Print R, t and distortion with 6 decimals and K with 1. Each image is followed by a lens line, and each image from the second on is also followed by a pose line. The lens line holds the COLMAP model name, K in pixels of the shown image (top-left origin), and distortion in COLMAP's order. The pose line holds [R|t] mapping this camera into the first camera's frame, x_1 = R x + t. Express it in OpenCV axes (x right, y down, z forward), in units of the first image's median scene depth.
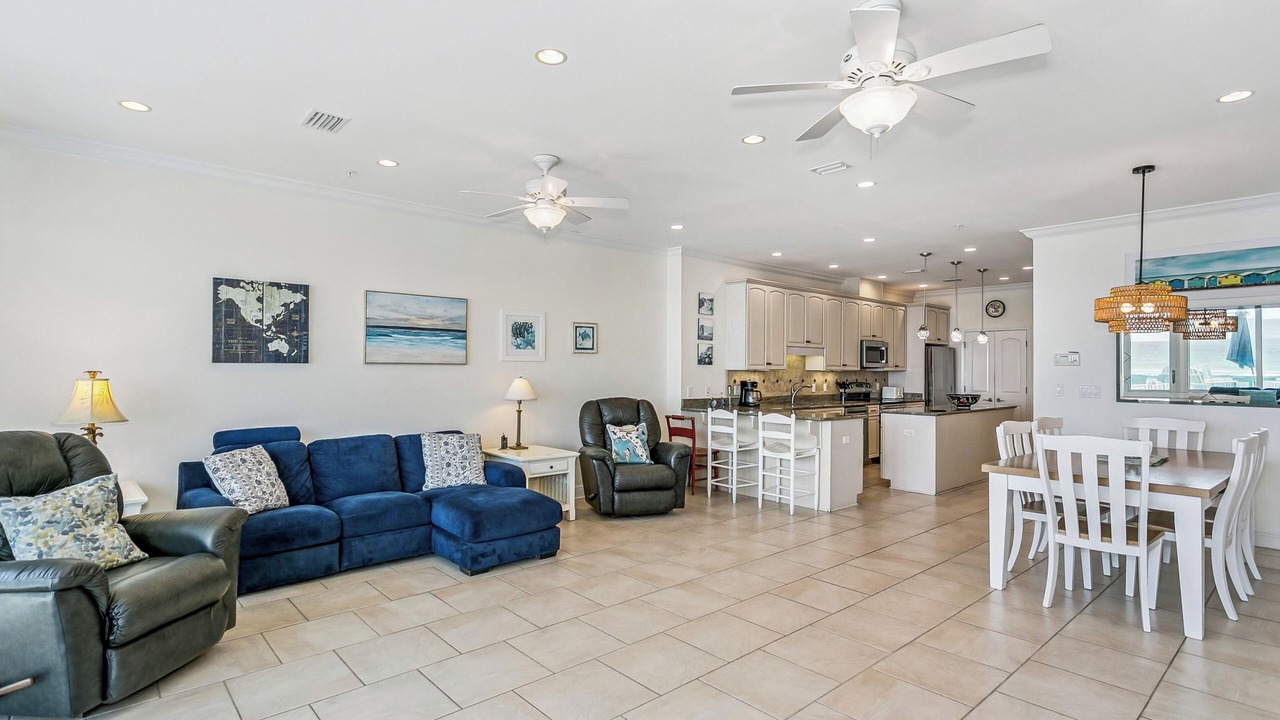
lens RADIAL K [[617.1, 0, 640.0], [0, 617.1, 360.0], [0, 0, 1]] dist [0.023928, -0.000037]
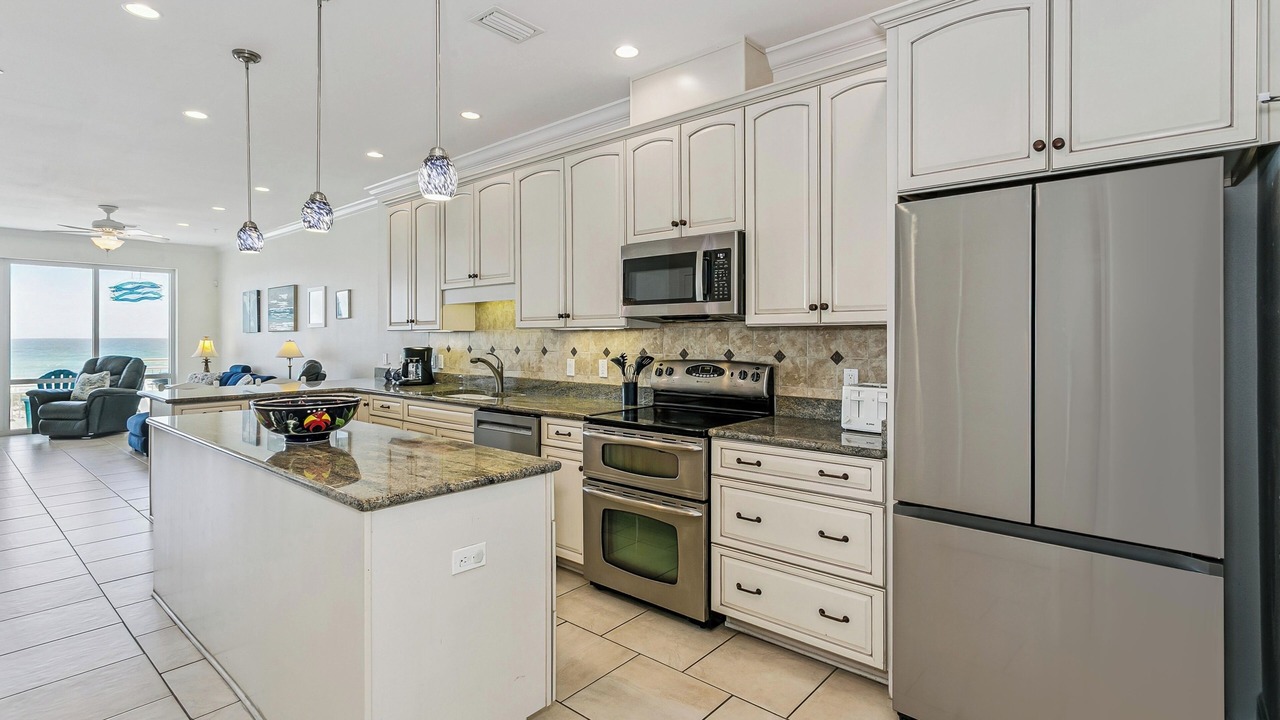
lens RADIAL K [[617.1, 0, 640.0], [0, 617.1, 360.0], [0, 0, 1]] dist [0.023928, -0.000037]
pose [[0.127140, 0.032640, -0.991348, 0.753134], [0.014468, 0.999291, 0.034757, 0.024032], [0.991779, -0.018762, 0.126578, 0.986936]]
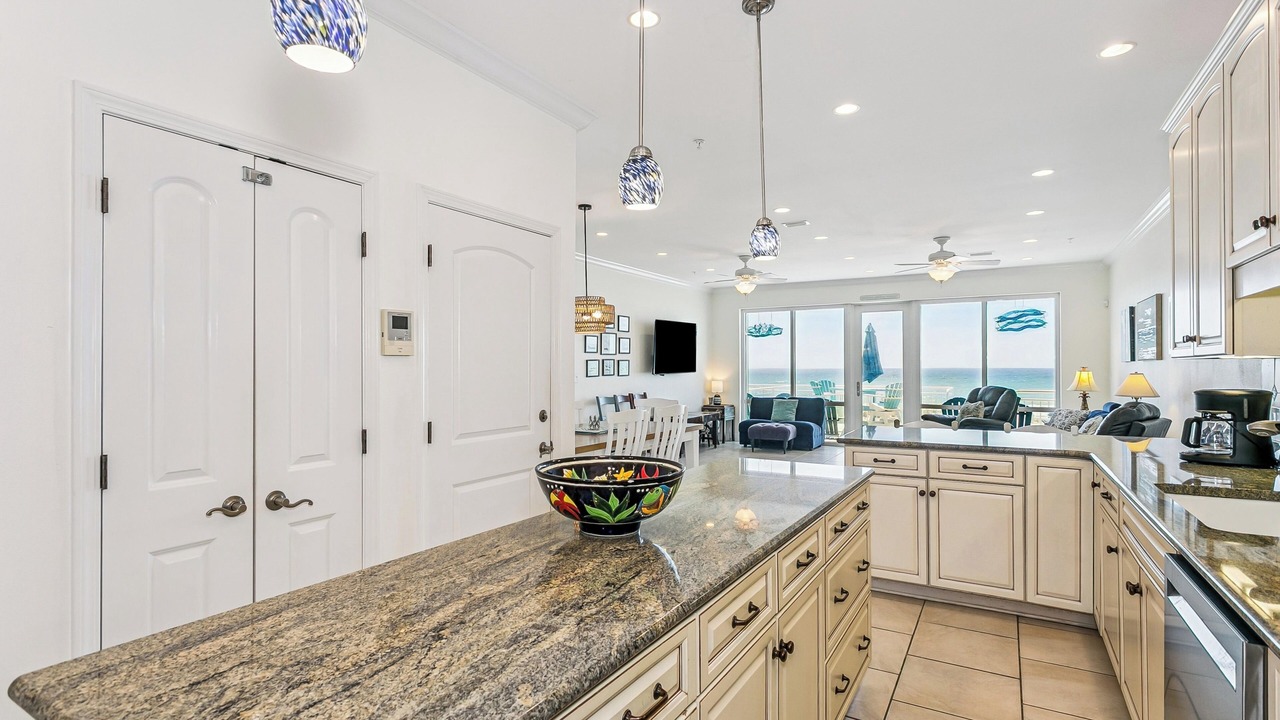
lens RADIAL K [[617.1, 0, 640.0], [0, 617.1, 360.0], [0, 0, 1]] dist [0.023928, -0.000037]
pose [[-0.954433, -0.009530, -0.298275, 0.512376], [-0.002663, 0.999722, -0.023420, 0.022909], [0.298415, -0.021559, -0.954193, 1.050883]]
